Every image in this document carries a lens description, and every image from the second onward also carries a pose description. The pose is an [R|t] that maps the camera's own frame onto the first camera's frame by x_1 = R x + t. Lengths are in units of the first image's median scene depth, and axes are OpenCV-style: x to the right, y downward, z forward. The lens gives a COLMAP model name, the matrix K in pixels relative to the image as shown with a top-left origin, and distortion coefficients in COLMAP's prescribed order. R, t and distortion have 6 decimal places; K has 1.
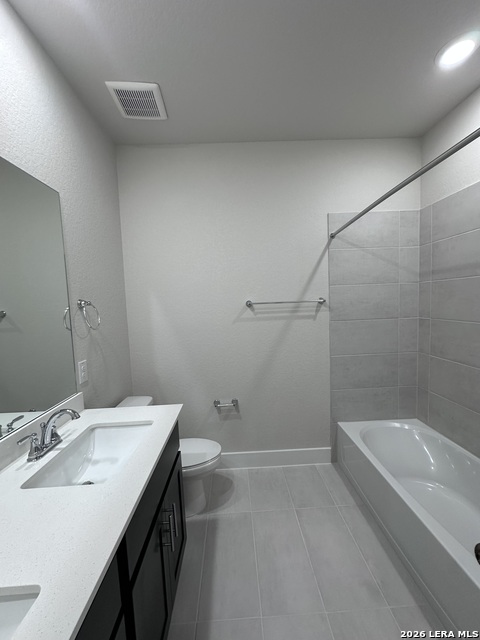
lens RADIAL K [[257.2, 0, 241.5], [0, 257.2, 318.8], [0, 0, 1]] dist [0.000061, -0.000323]
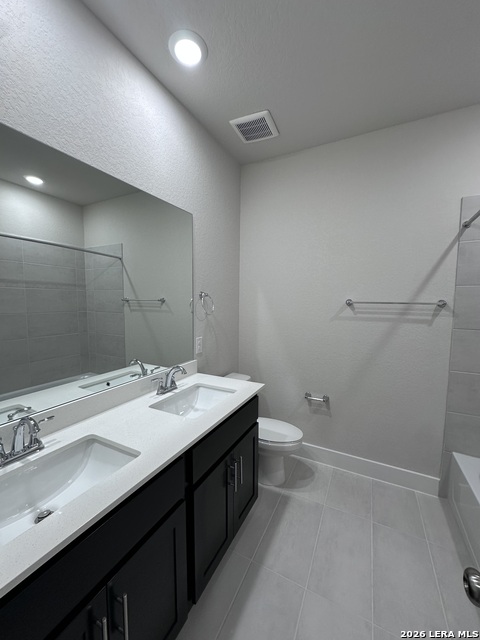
lens RADIAL K [[257.2, 0, 239.9], [0, 257.2, 318.8], [0, 0, 1]] dist [0.000061, -0.000323]
pose [[0.872870, 0.085409, -0.480420, 0.147454], [-0.079345, 0.996302, 0.032962, 0.004019], [0.481458, 0.009347, 0.876419, -0.057329]]
